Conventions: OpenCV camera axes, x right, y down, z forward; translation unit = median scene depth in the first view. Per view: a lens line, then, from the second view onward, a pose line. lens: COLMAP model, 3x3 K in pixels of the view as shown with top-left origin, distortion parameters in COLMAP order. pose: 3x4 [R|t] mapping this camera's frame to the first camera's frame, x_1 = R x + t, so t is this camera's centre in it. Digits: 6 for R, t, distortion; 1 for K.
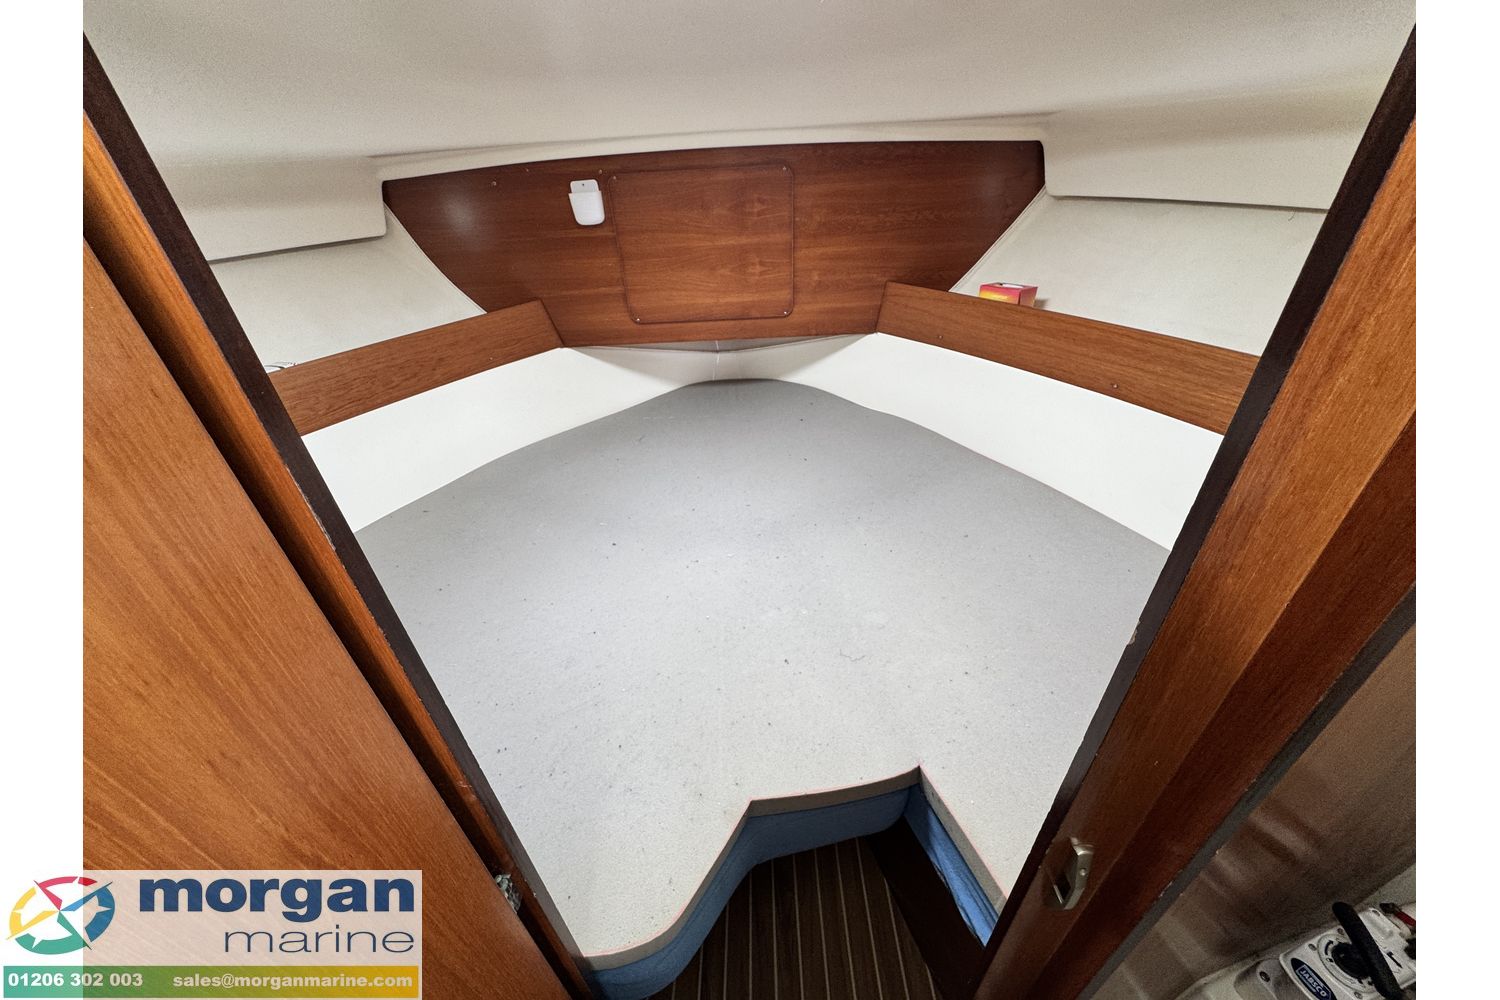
lens RADIAL K [[531.6, 0, 750.8], [0, 531.6, 496.6], [0, 0, 1]] dist [-0.004656, 0.000400]
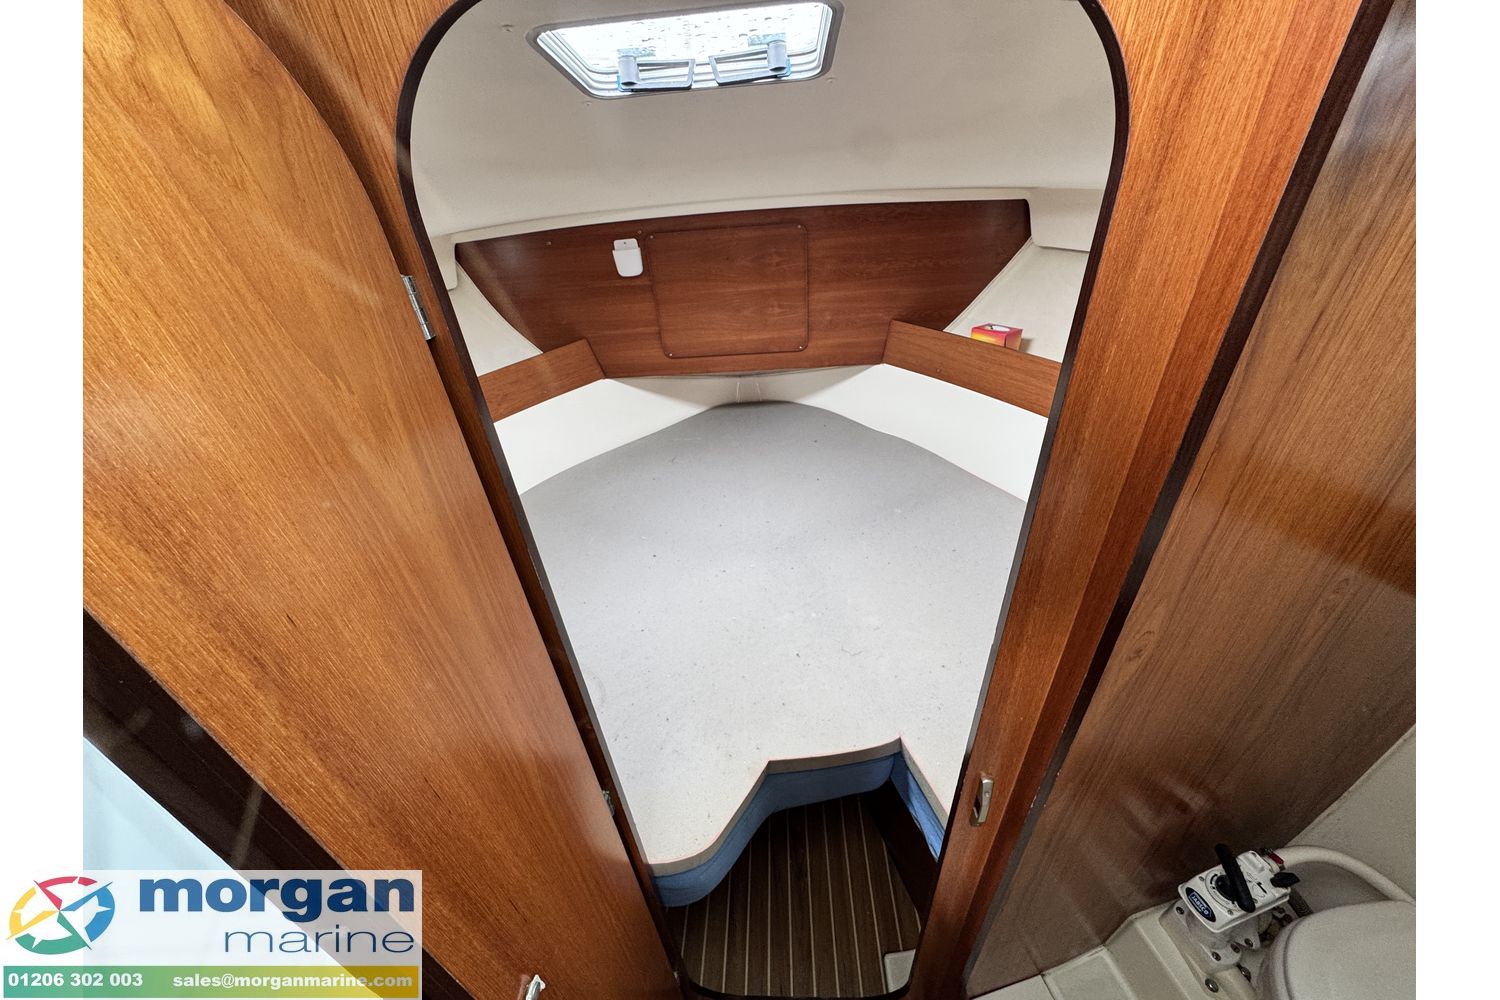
lens RADIAL K [[531.6, 0, 751.8], [0, 531.6, 496.9], [0, 0, 1]] dist [-0.004656, 0.000400]
pose [[0.999302, -0.000136, -0.037367, 0.004942], [0.000419, 0.999971, 0.007569, -0.057204], [0.037365, -0.007580, 0.999273, -0.200047]]
